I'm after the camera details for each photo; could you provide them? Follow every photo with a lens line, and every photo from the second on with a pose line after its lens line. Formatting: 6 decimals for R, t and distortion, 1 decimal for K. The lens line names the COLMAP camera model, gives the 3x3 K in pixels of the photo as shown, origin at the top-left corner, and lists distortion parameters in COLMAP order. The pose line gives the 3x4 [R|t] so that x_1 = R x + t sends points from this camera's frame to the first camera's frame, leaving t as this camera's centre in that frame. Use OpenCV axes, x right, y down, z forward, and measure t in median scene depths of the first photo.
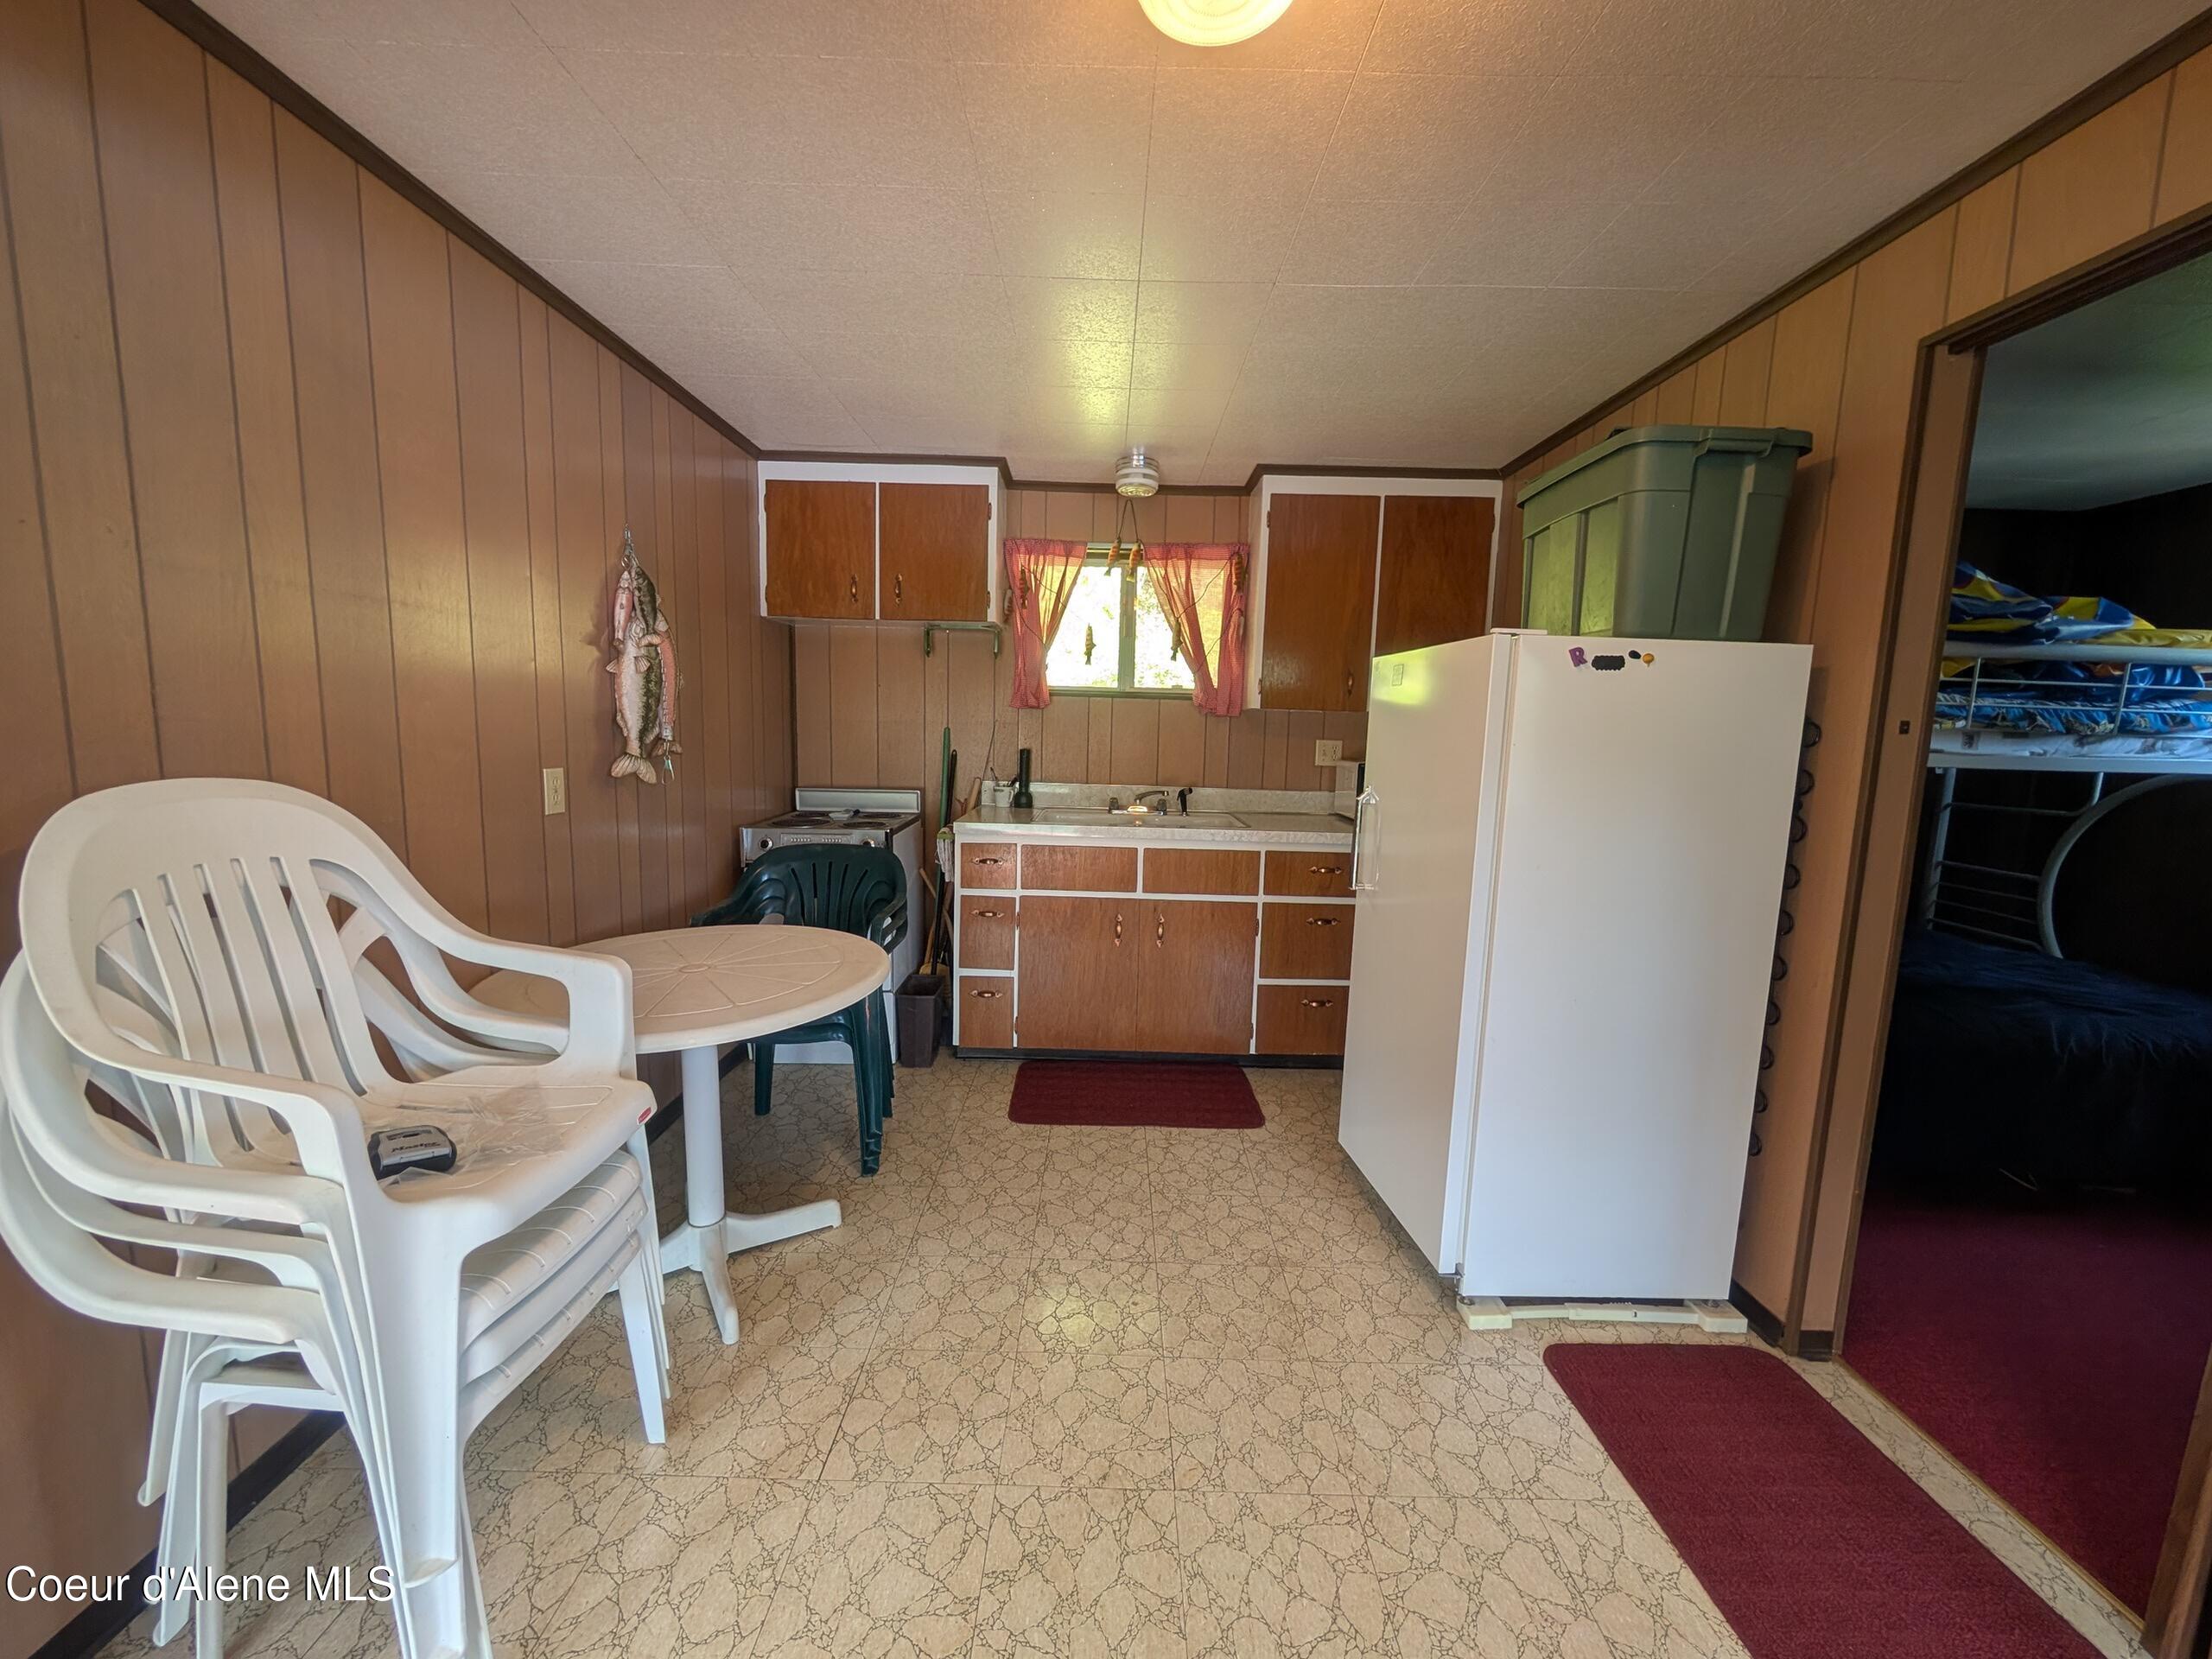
lens RADIAL K [[833.9, 0, 1106.0], [0, 833.9, 829.5], [0, 0, 1]] dist [-0.001218, -0.000193]
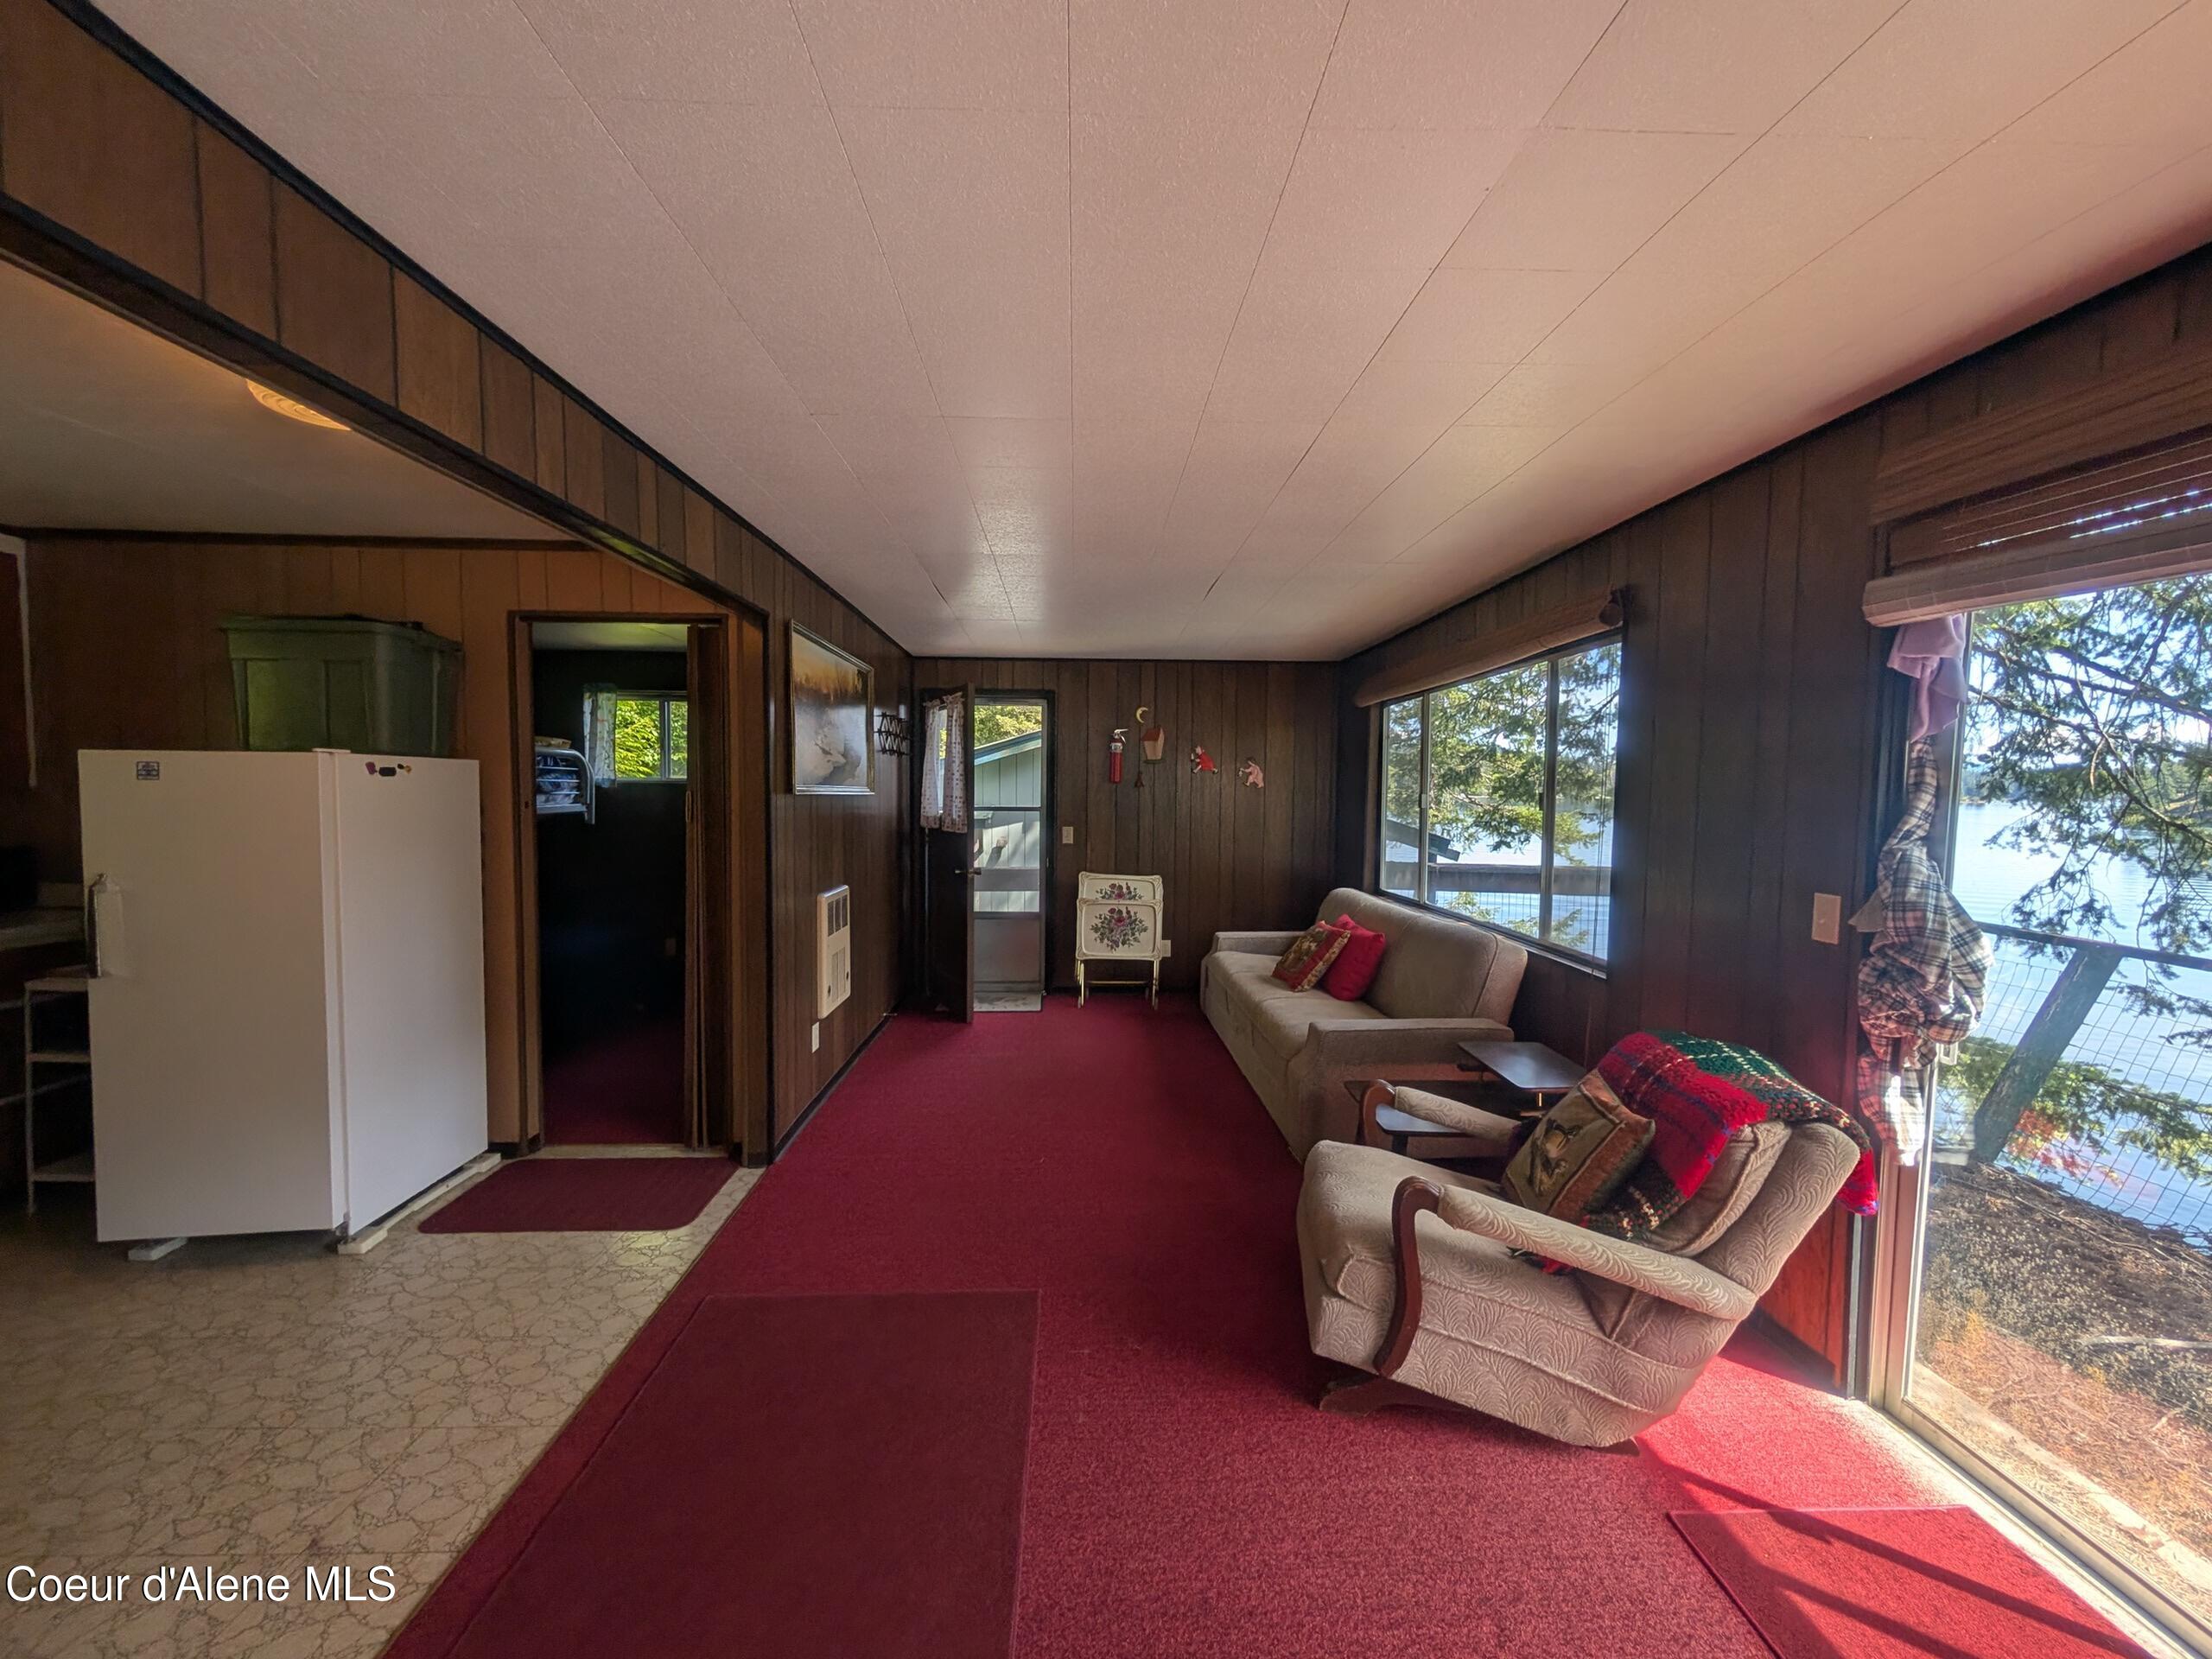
lens RADIAL K [[833.9, 0, 1106.0], [0, 833.9, 829.5], [0, 0, 1]] dist [-0.001218, -0.000193]
pose [[-0.037664, -0.077819, 0.996256, -0.791274], [0.108439, 0.990758, 0.081489, -0.059073], [-0.993389, 0.111103, -0.028877, -0.214834]]
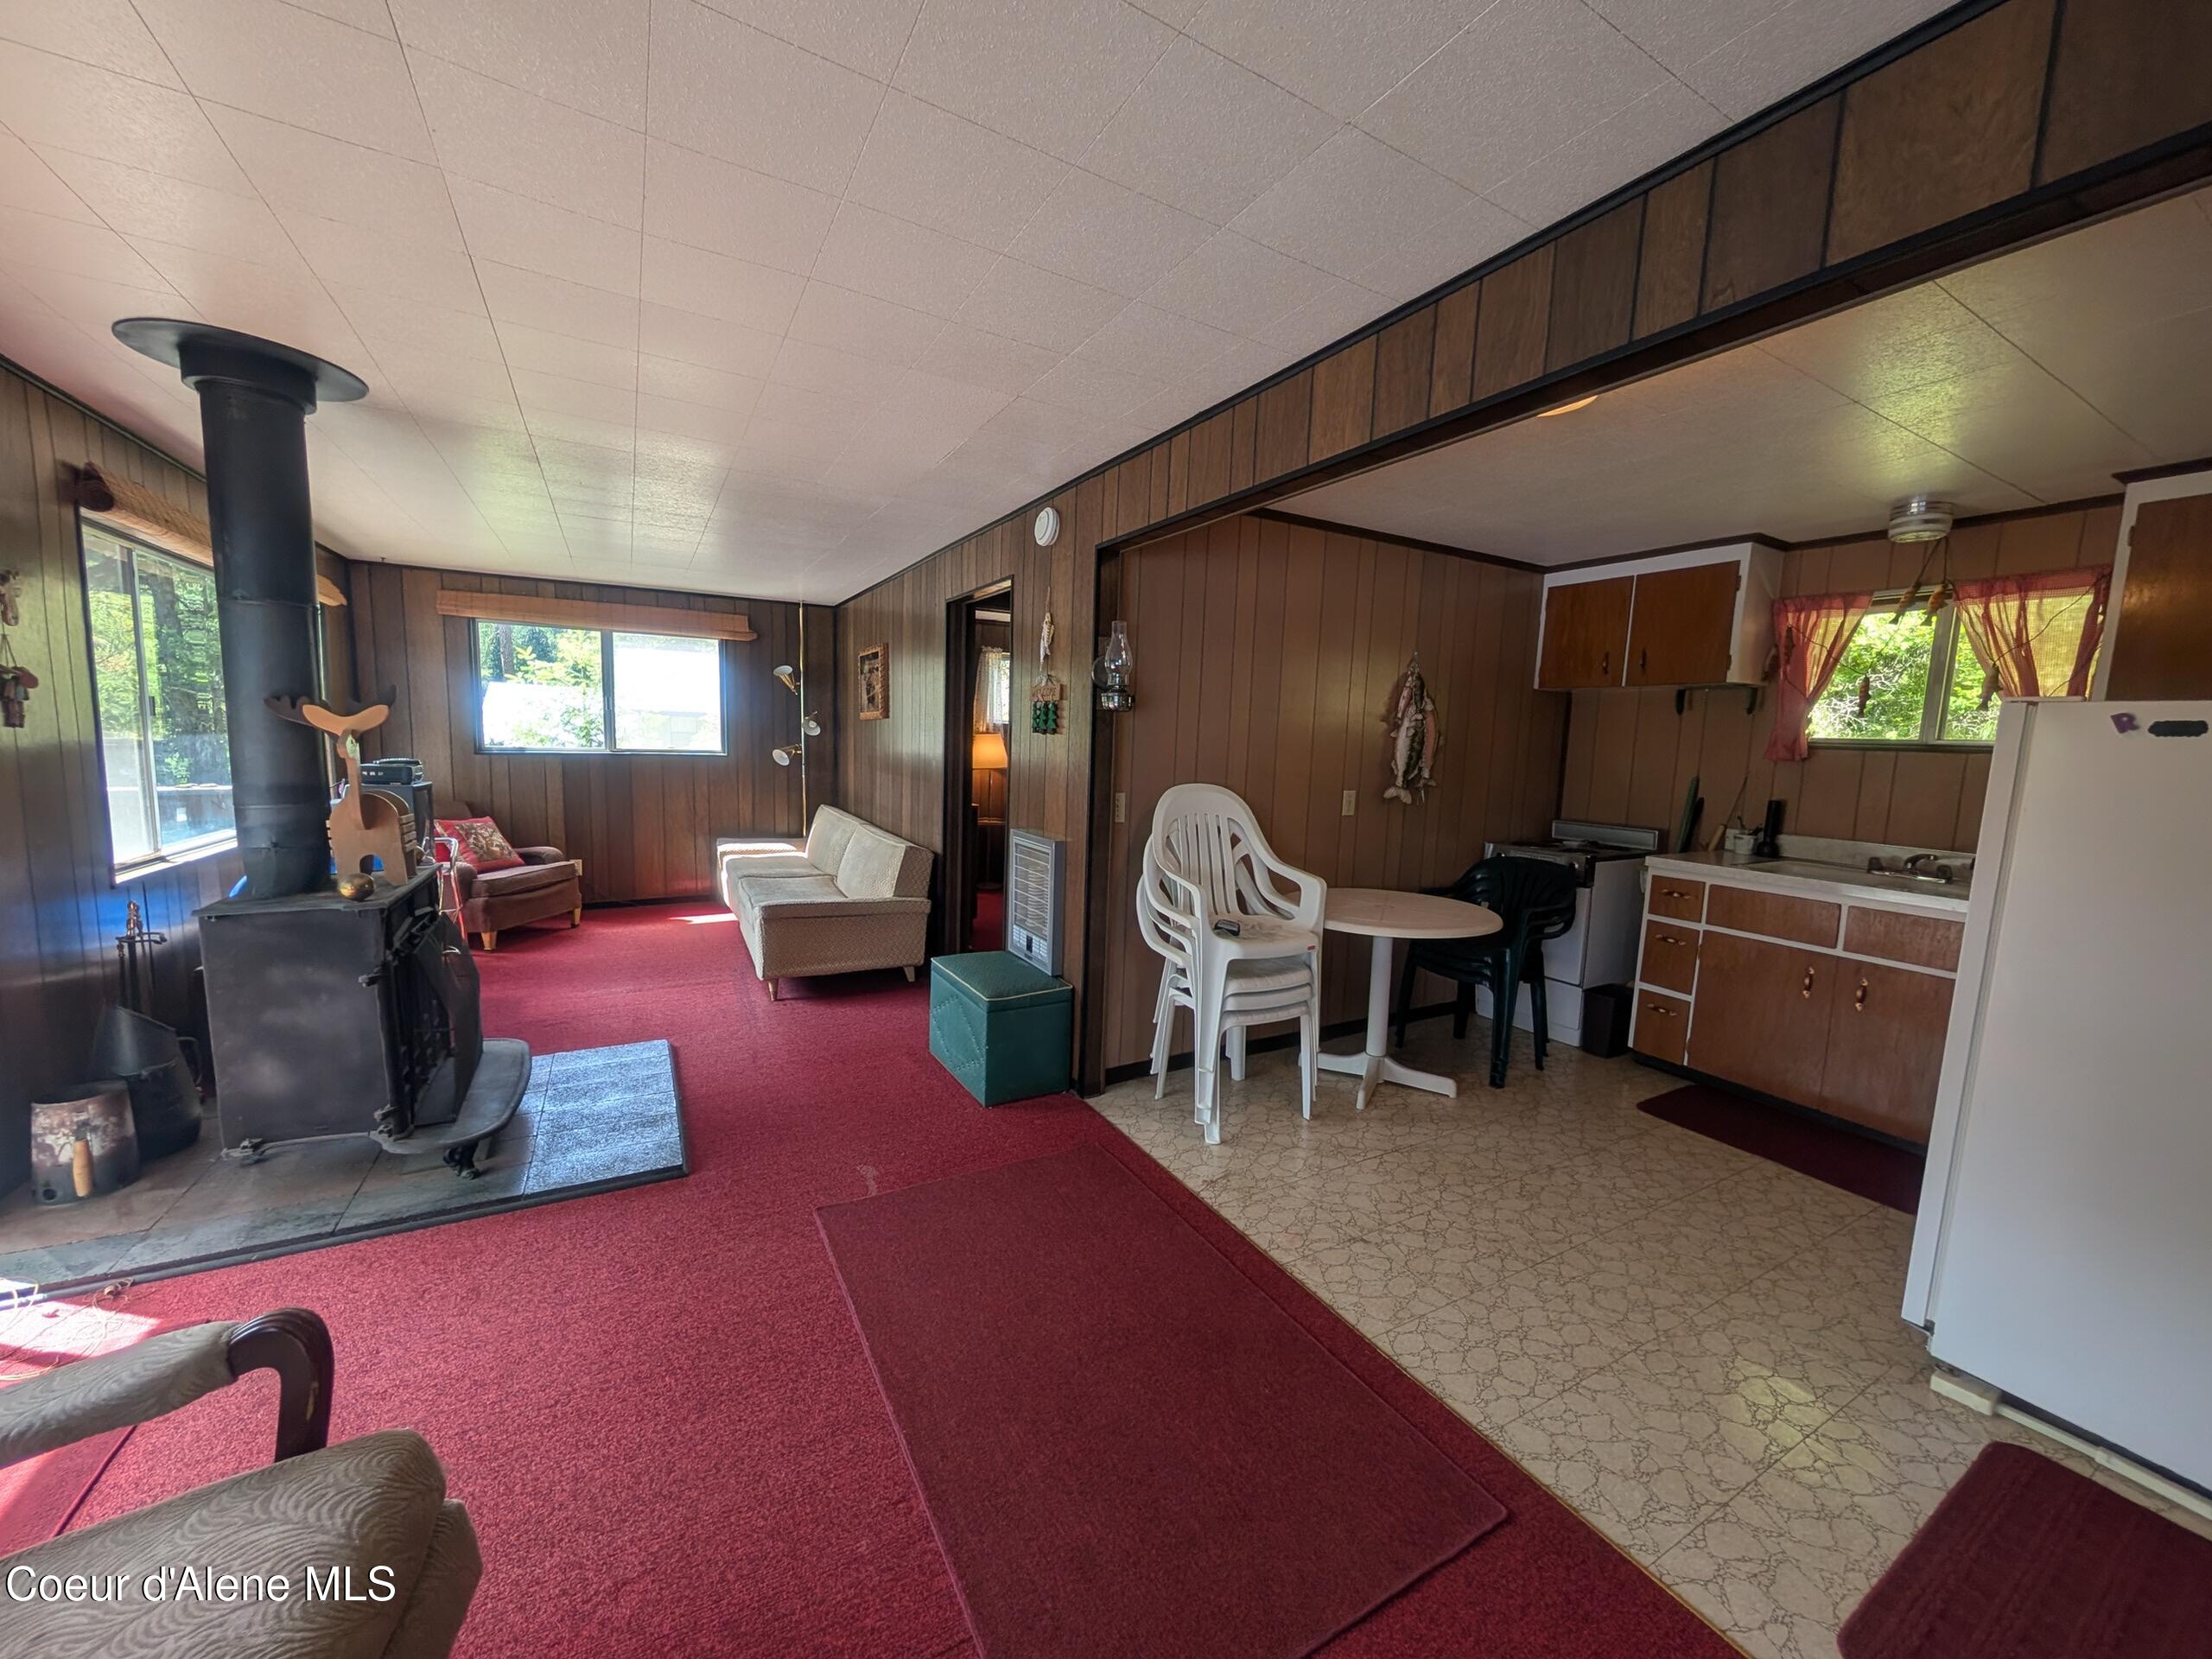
lens RADIAL K [[833.9, 0, 1106.0], [0, 833.9, 829.5], [0, 0, 1]] dist [-0.001218, -0.000193]
pose [[0.495017, 0.088798, -0.864334, 0.648297], [-0.129935, 0.991144, 0.027411, 0.030161], [0.859113, 0.098738, 0.502171, -0.363939]]
